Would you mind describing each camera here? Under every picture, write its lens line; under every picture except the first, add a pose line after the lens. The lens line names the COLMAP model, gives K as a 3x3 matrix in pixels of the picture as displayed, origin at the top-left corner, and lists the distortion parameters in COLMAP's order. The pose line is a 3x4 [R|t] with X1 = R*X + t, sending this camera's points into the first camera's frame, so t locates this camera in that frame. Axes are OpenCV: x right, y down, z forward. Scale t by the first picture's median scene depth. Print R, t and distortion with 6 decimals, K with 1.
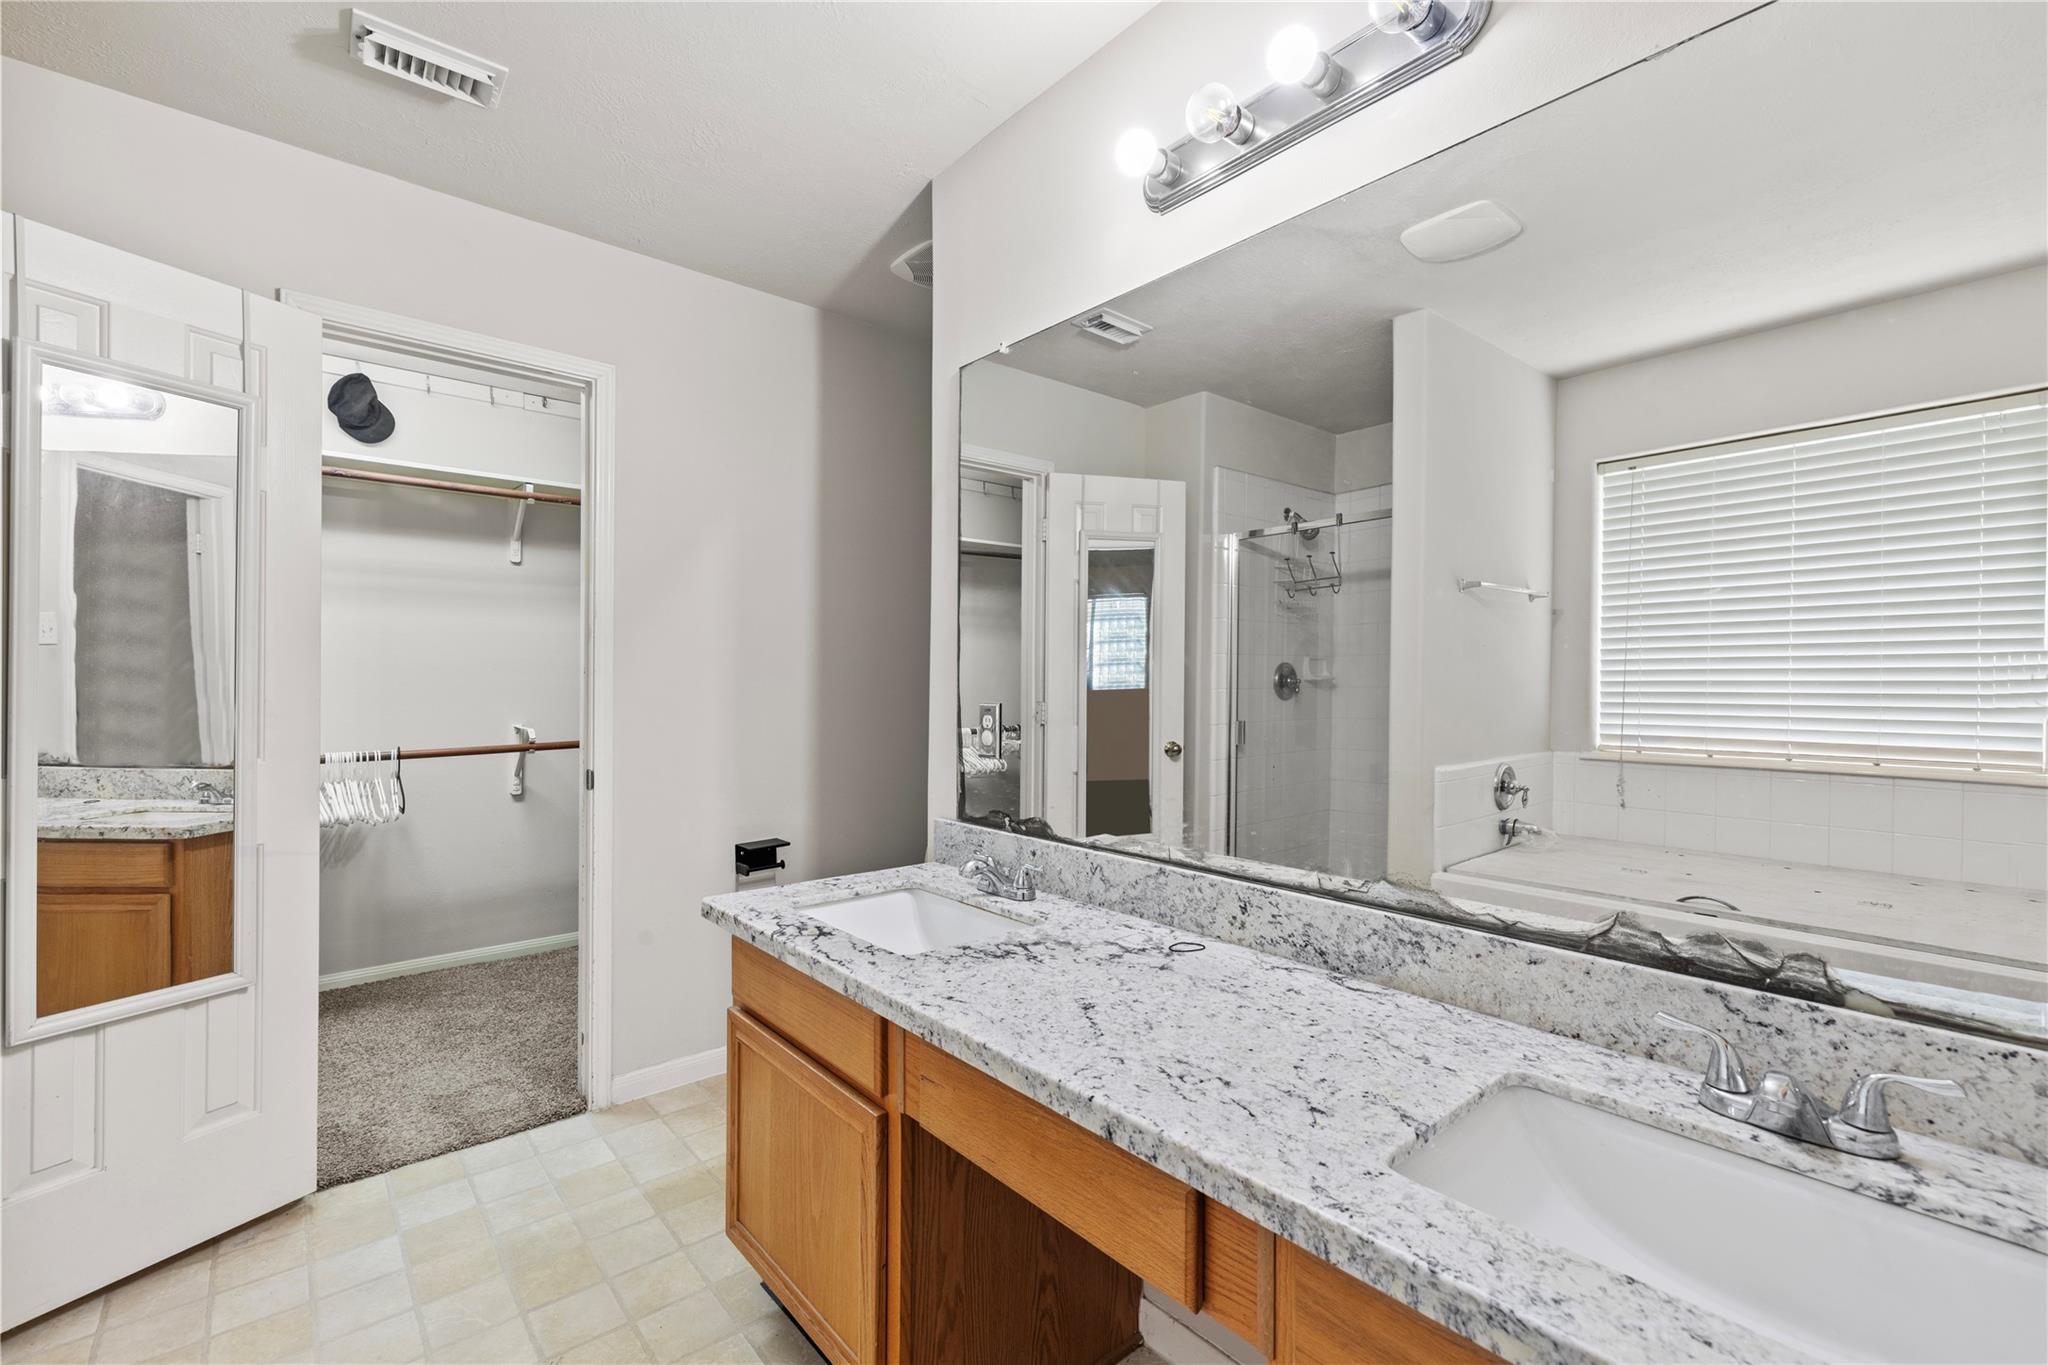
lens RADIAL K [[857.5, 0, 1015.1], [0, 857.5, 682.9], [0, 0, 1]] dist [0.000573, 0.000082]
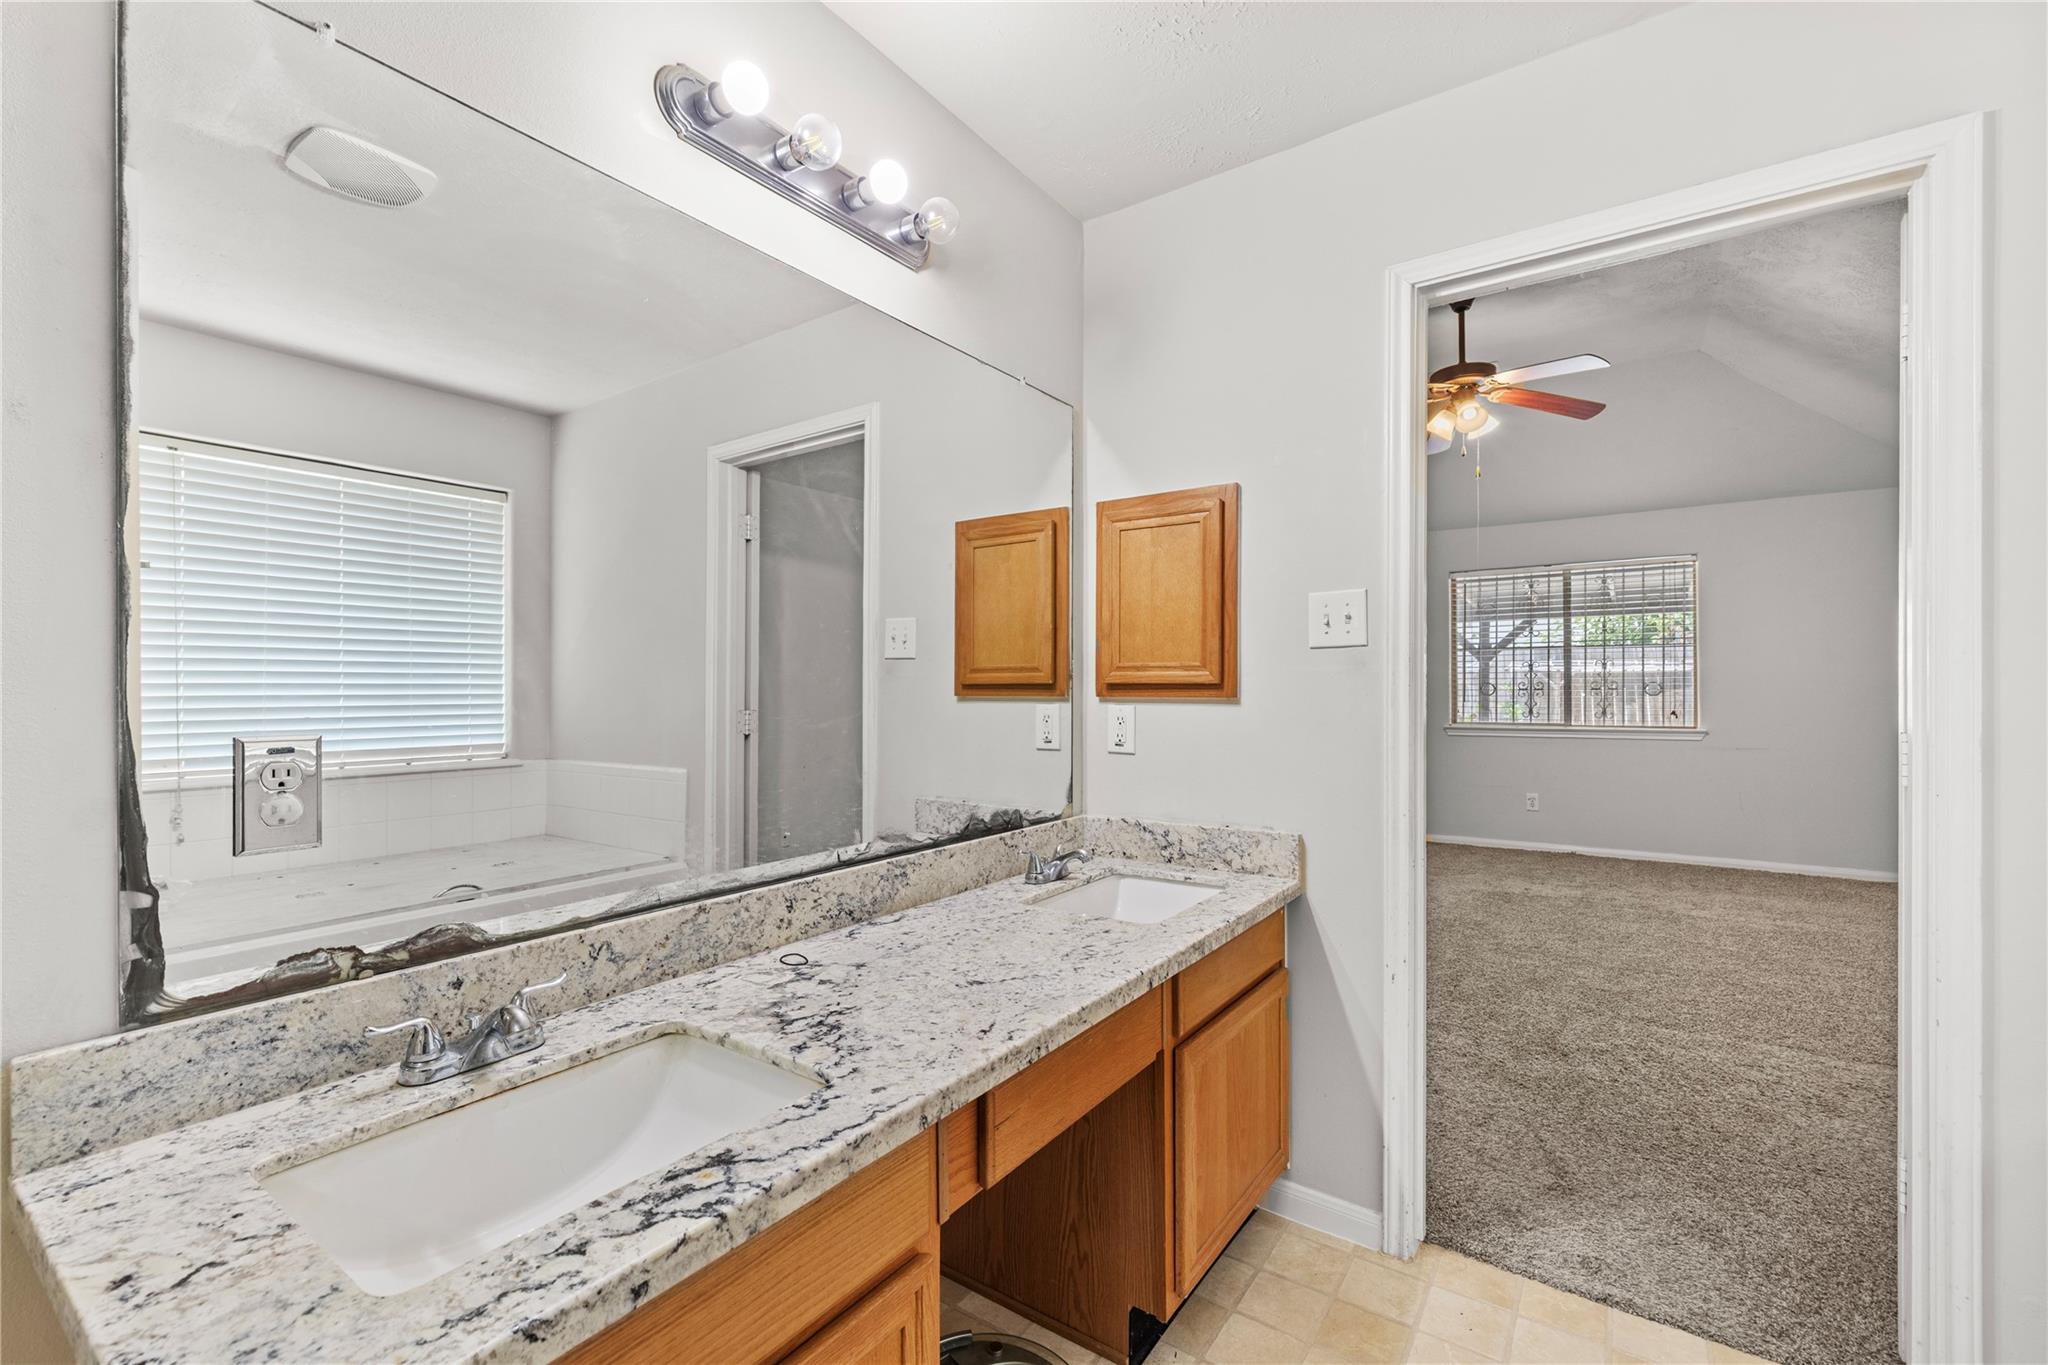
lens RADIAL K [[875.1, 0, 1012.1], [0, 875.1, 688.5], [0, 0, 1]] dist [0.001010, 0.000502]
pose [[-0.231538, -0.003129, 0.972821, -0.893926], [0.003383, 0.999986, 0.004022, -0.005591], [-0.972820, 0.004222, -0.231524, 1.061456]]
